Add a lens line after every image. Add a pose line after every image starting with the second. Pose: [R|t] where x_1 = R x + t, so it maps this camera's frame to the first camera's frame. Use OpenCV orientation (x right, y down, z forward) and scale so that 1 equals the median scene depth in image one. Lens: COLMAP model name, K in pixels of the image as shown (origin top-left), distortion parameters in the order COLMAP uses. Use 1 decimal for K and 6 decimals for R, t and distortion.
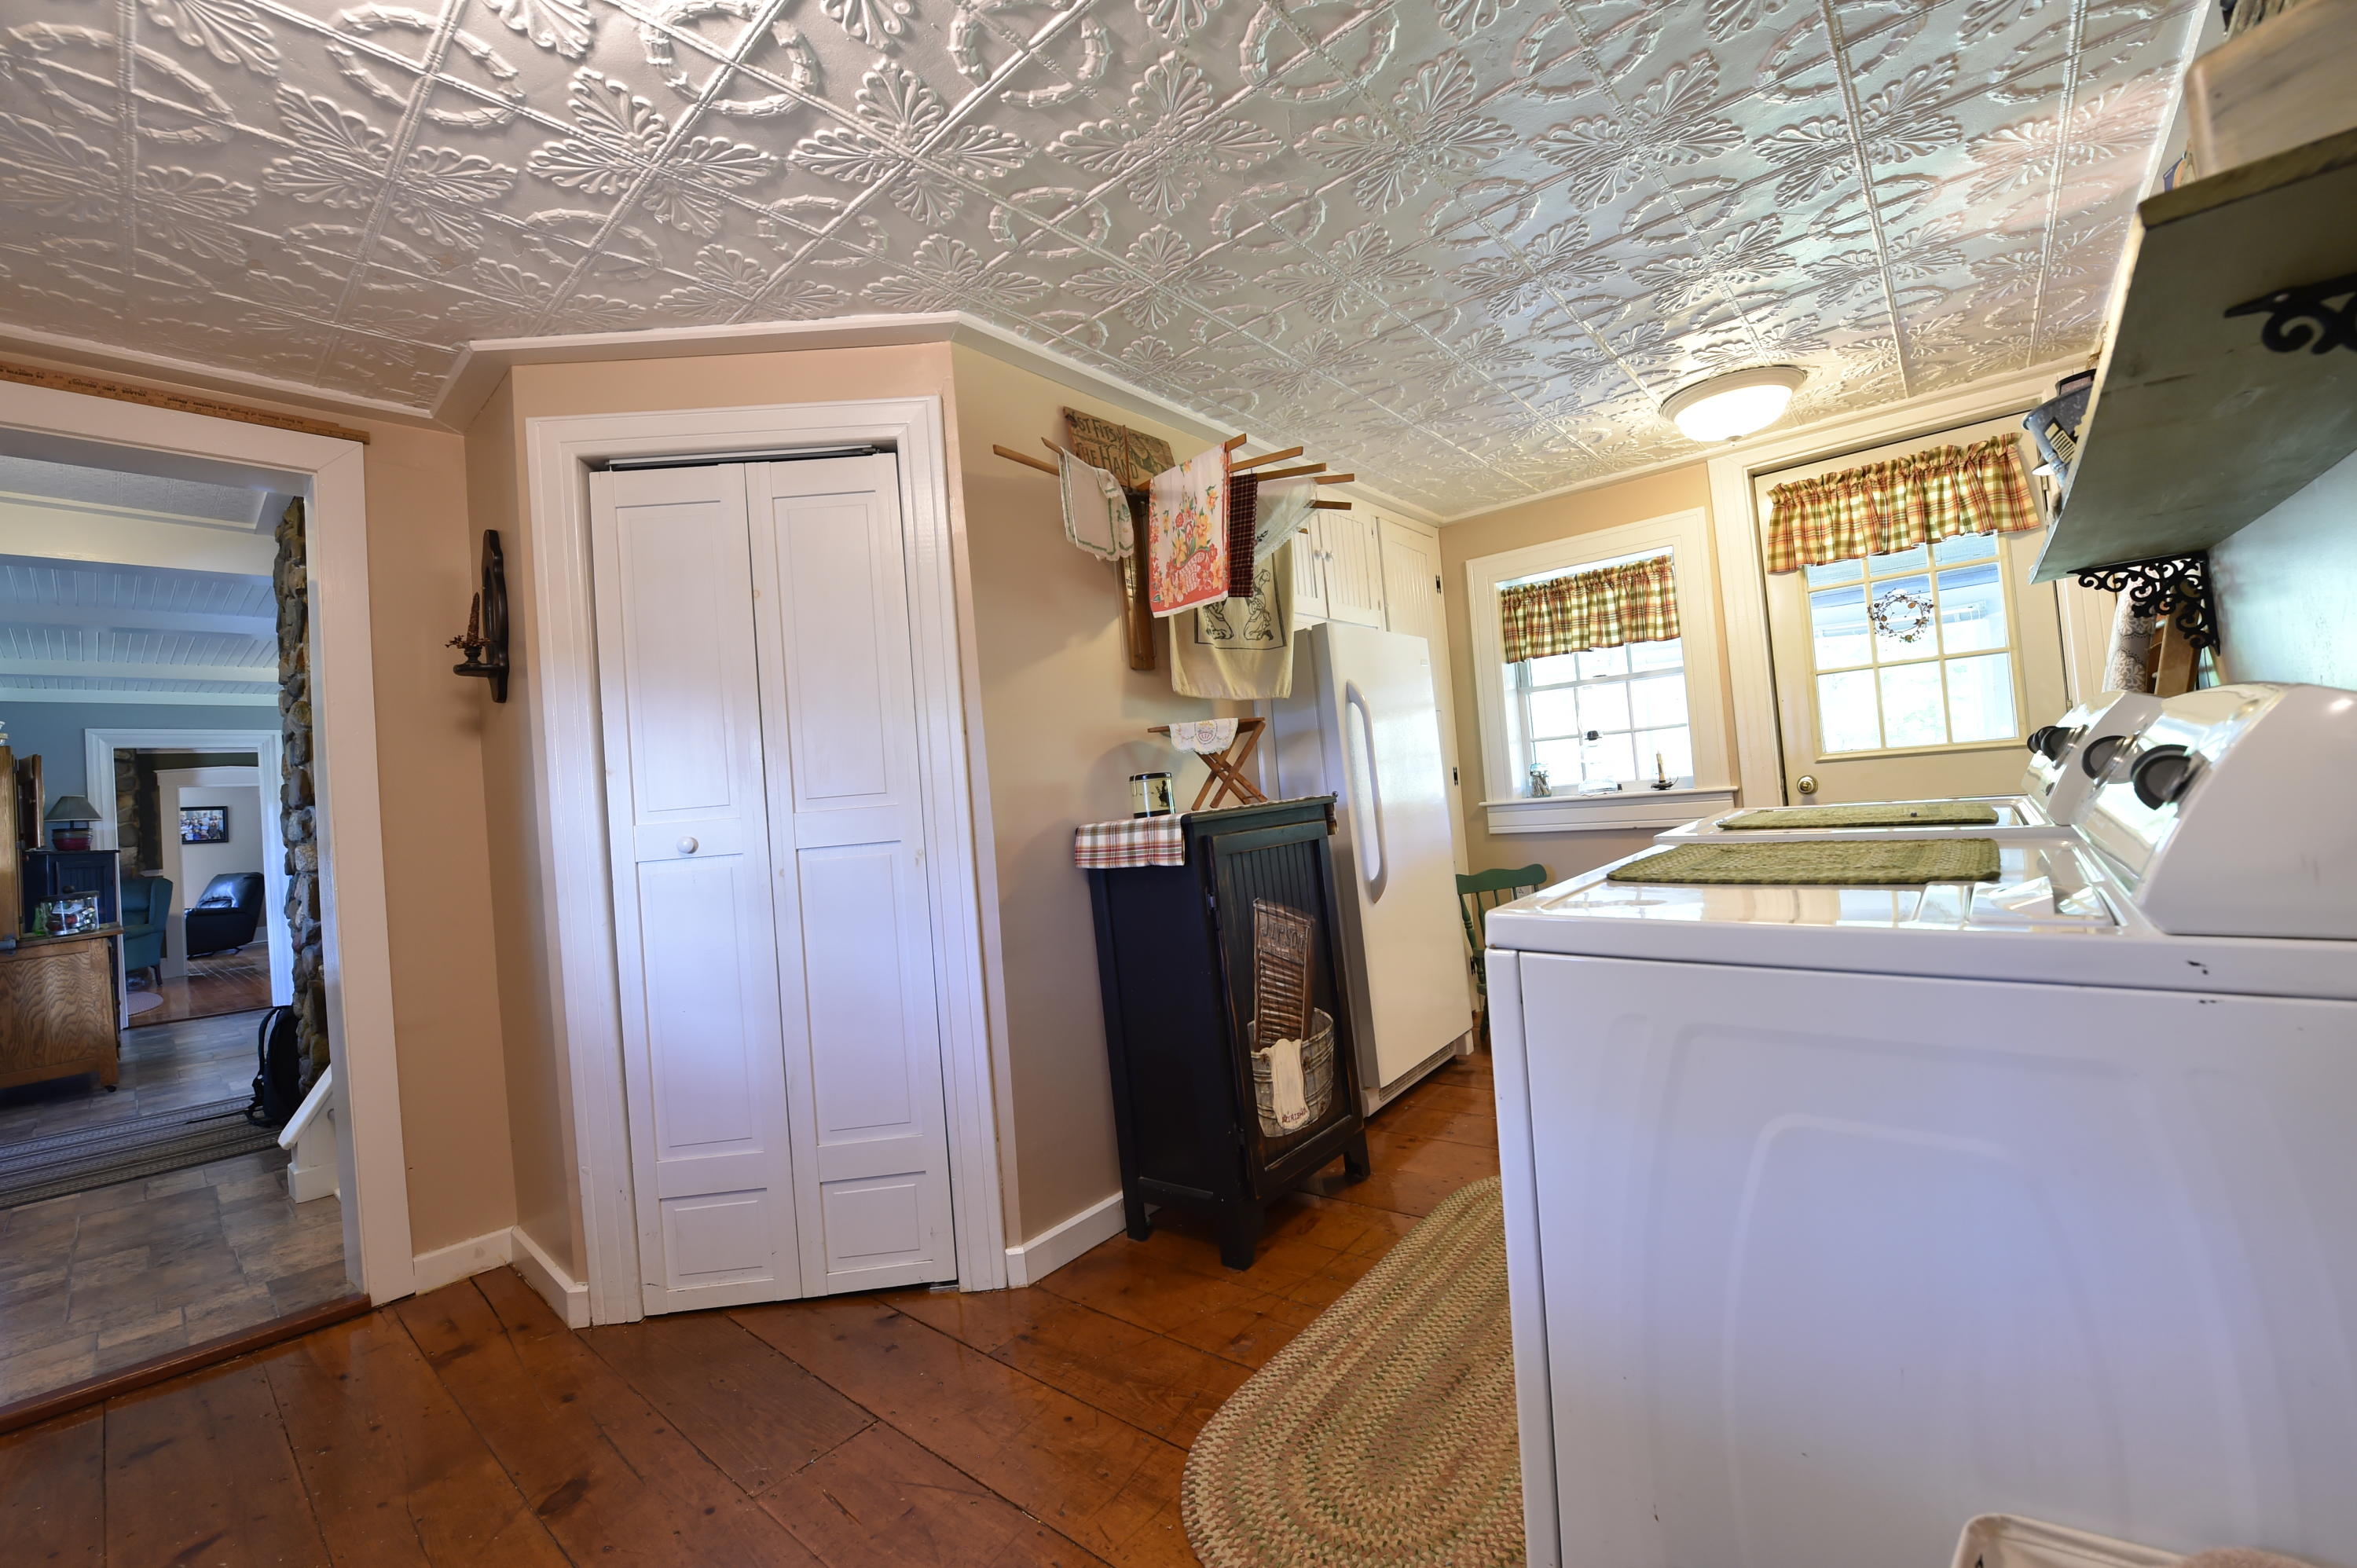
lens RADIAL K [[931.6, 0, 1181.7], [0, 931.6, 778.9], [0, 0, 1]] dist [-0.018104, -0.002338]
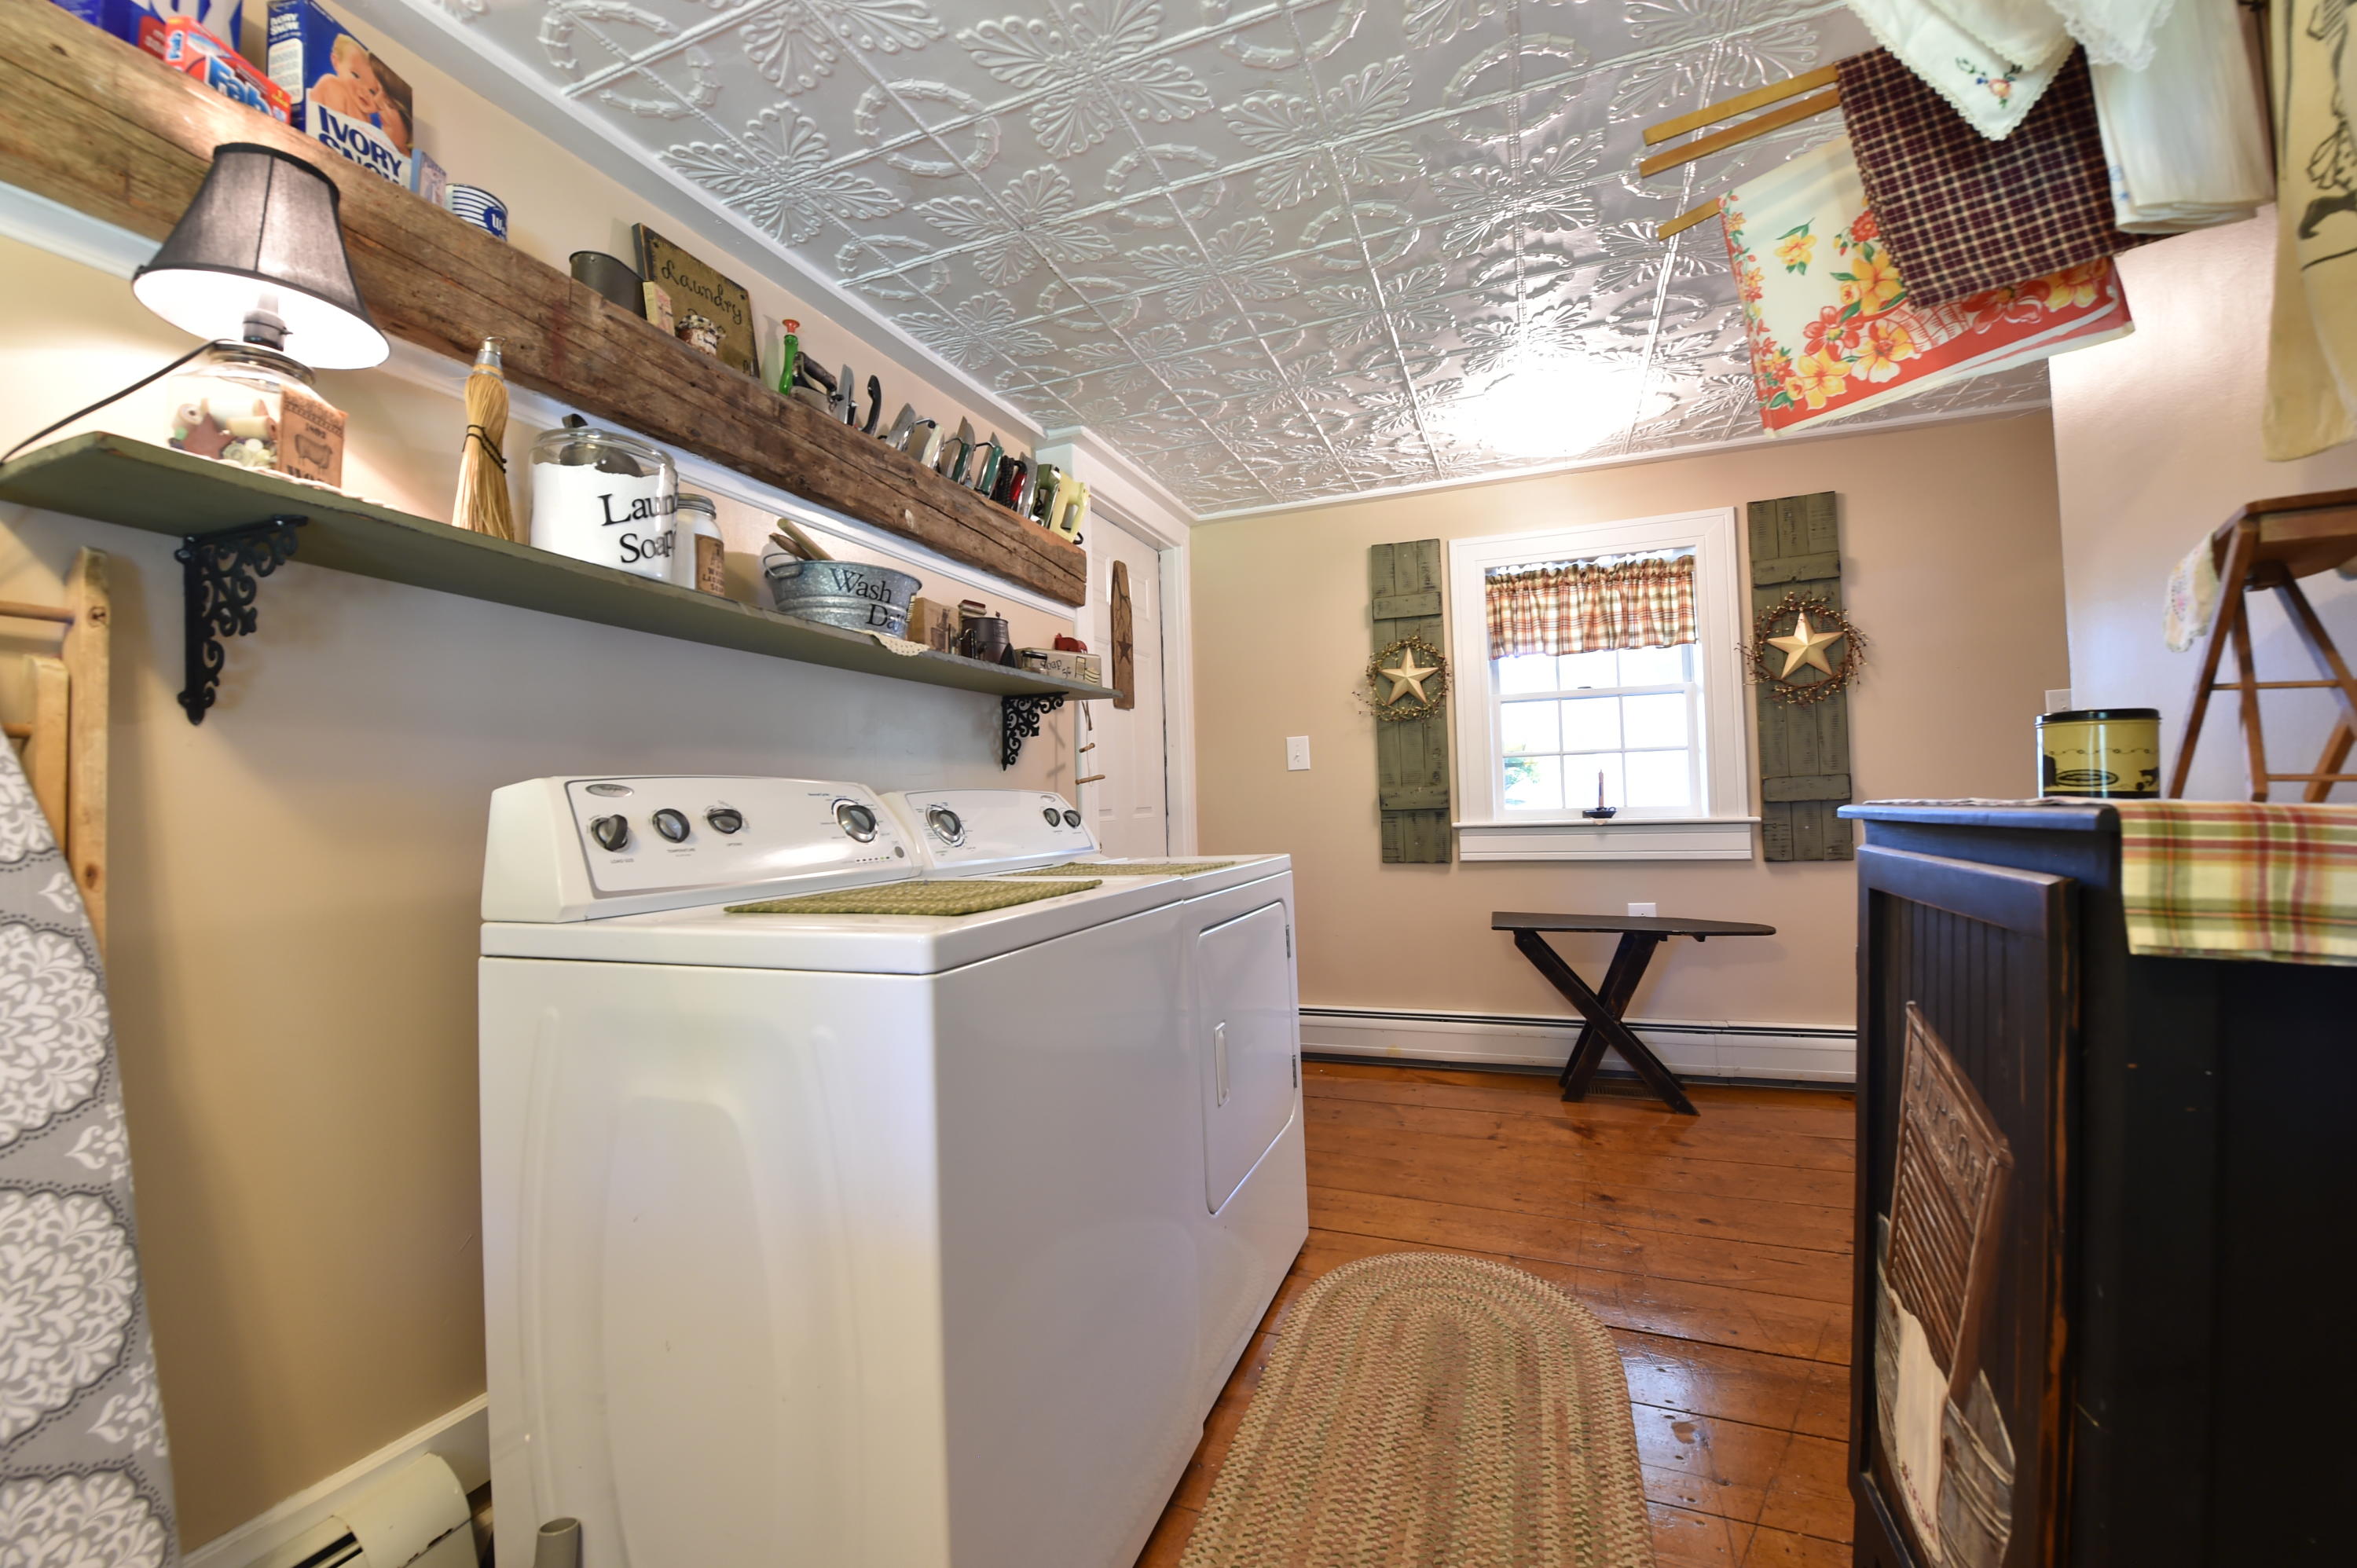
lens RADIAL K [[931.6, 0, 1181.6], [0, 931.6, 785.1], [0, 0, 1]] dist [-0.018104, -0.002338]
pose [[-0.935445, 0.106638, -0.337003, 0.602029], [0.114551, 0.993411, -0.003620, -0.021313], [0.334396, -0.041991, -0.941497, 1.394034]]
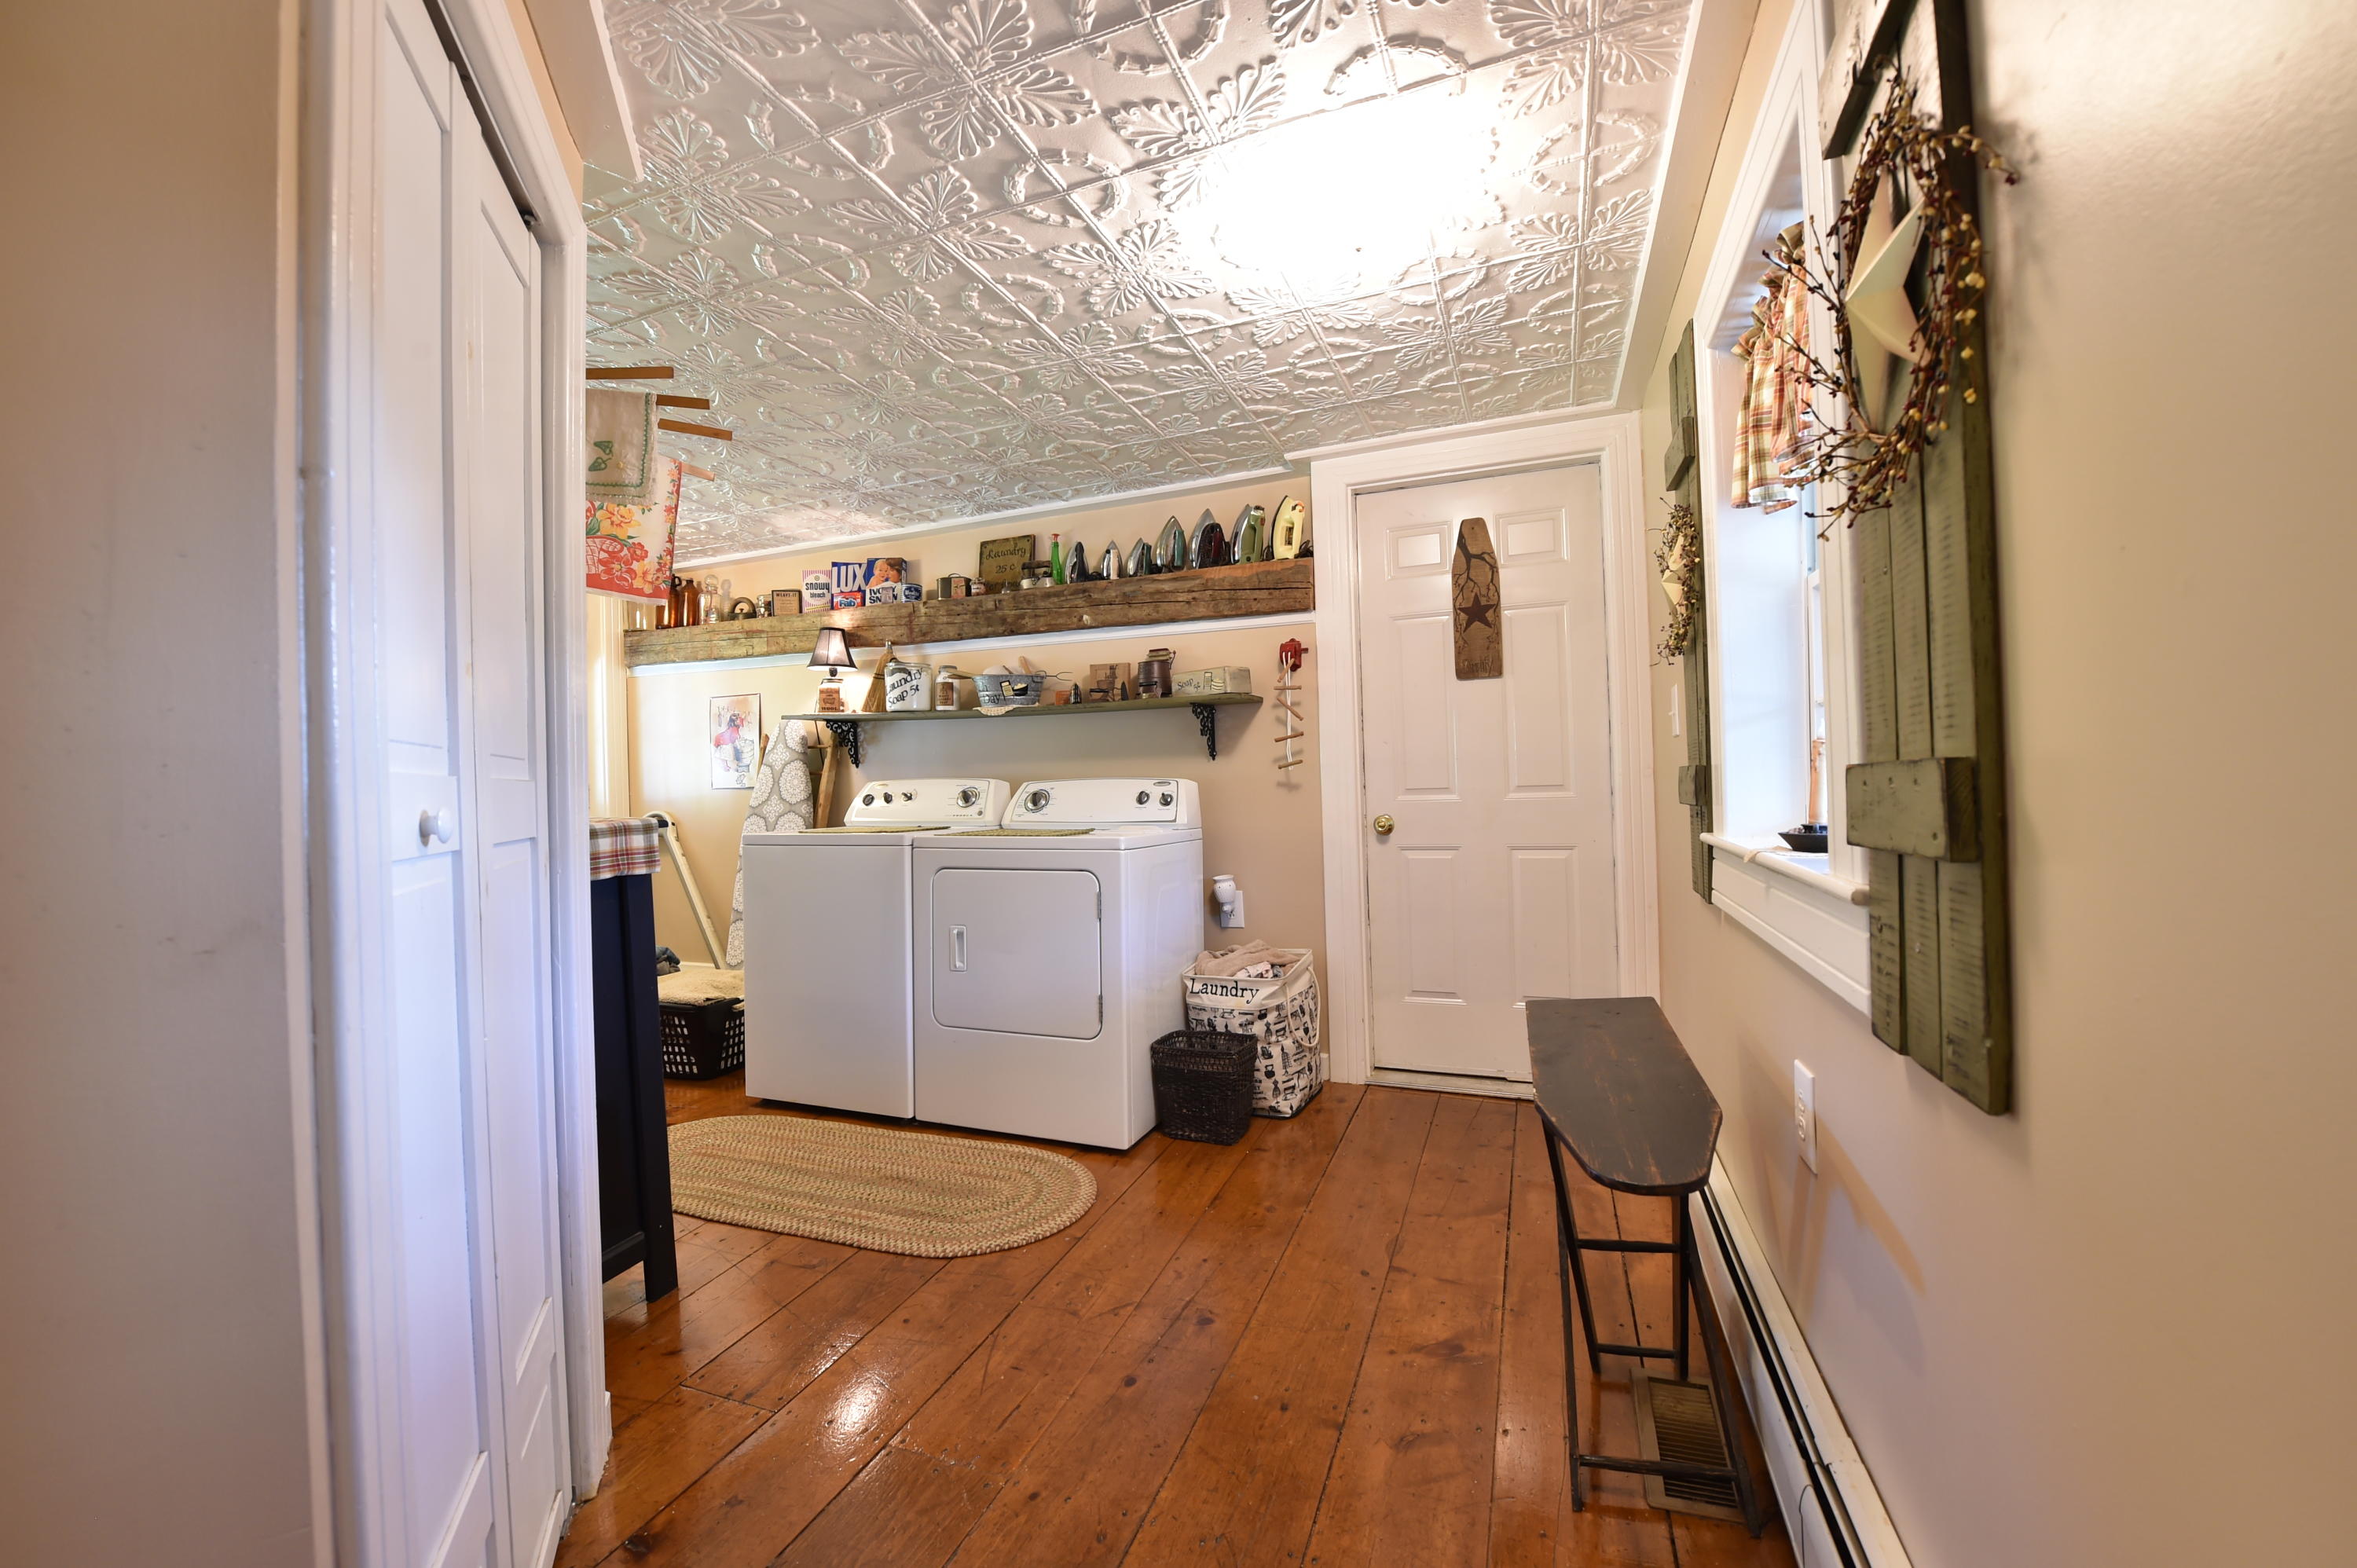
lens RADIAL K [[931.6, 0, 1181.1], [0, 931.6, 783.6], [0, 0, 1]] dist [-0.018104, -0.002338]
pose [[-0.328253, 0.092082, 0.940091, -1.050994], [0.037251, 0.995725, -0.084524, 0.101701], [-0.943855, 0.007274, -0.330280, 0.797065]]
